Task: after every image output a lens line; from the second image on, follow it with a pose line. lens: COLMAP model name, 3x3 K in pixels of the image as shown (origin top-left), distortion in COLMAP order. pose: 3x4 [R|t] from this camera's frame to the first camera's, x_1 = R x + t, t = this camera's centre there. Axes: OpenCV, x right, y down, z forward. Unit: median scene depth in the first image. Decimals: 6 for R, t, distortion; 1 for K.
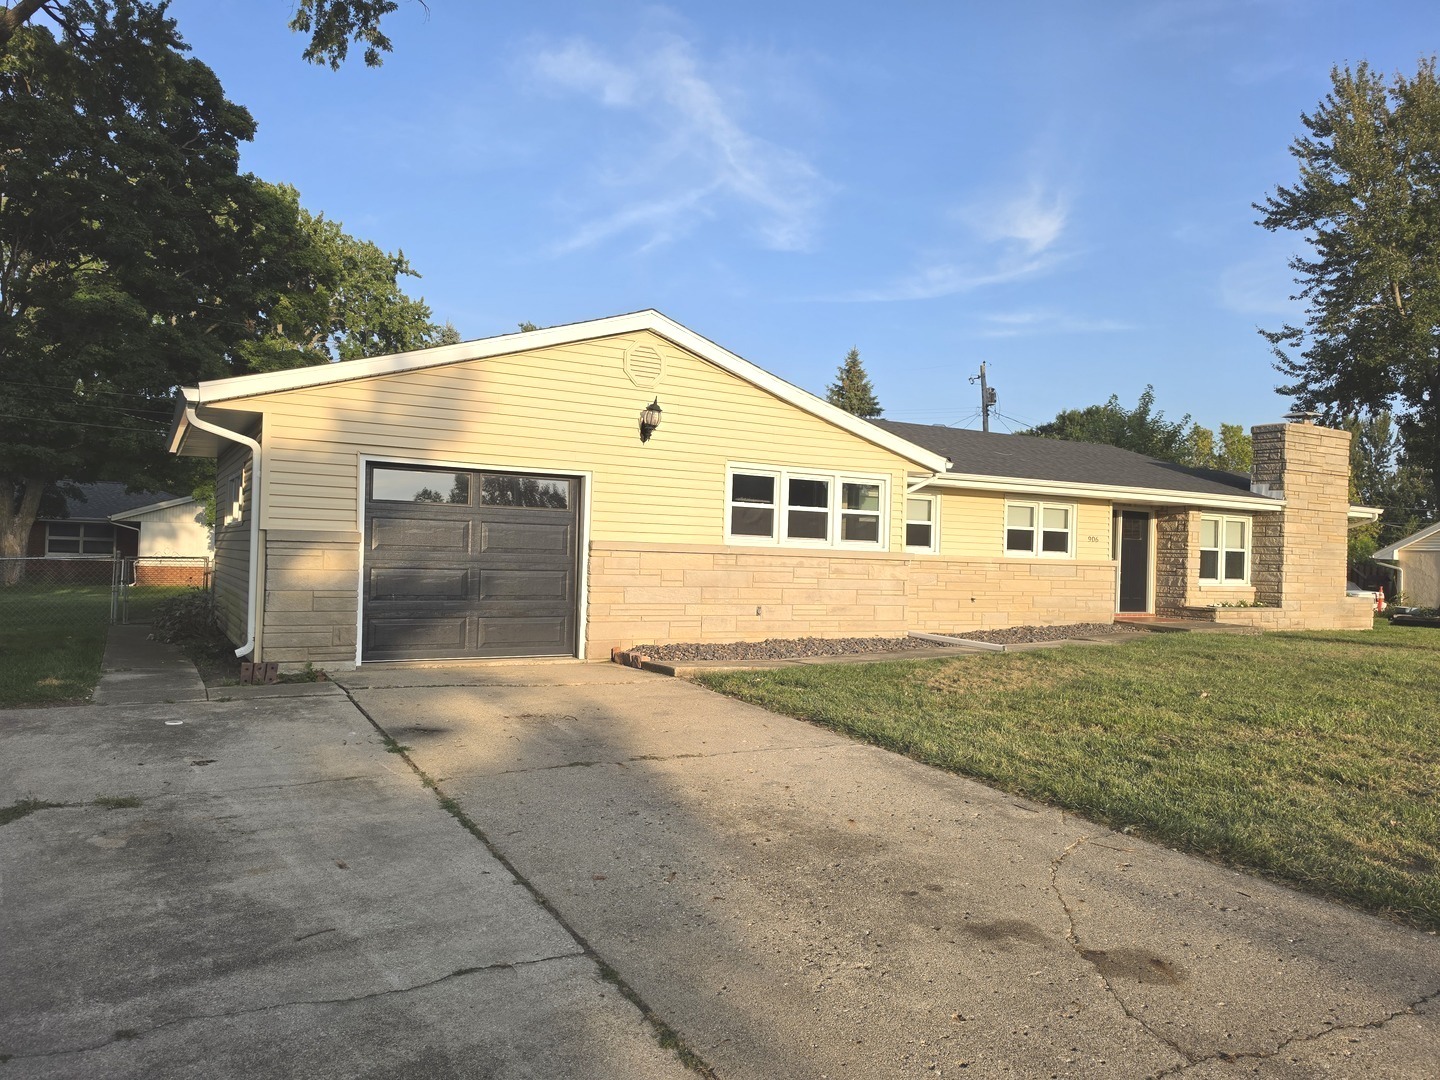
lens RADIAL K [[1000.3, 0, 728.7], [0, 1000.3, 537.5], [0, 0, 1]] dist [0.066226, -0.075234]
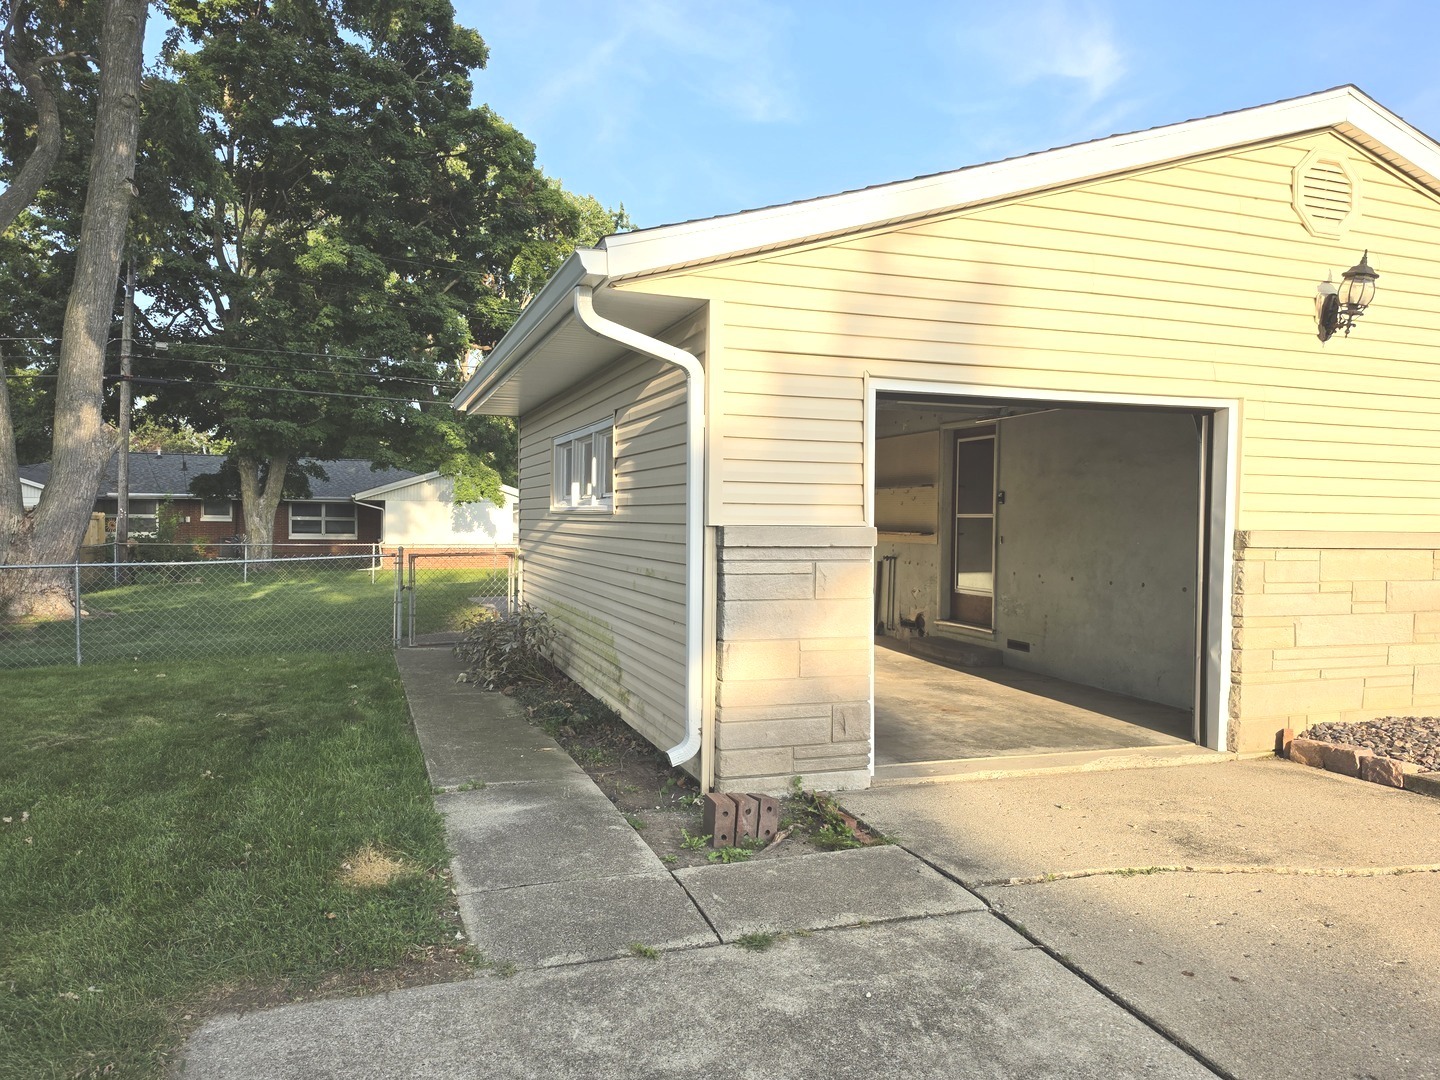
lens RADIAL K [[1000.3, 0, 722.4], [0, 1000.3, 545.3], [0, 0, 1]] dist [0.066226, -0.075234]
pose [[0.983651, -0.010430, -0.179785, -0.122991], [0.017775, 0.999070, 0.039292, -0.006011], [0.179208, -0.041846, 0.982921, 0.166392]]
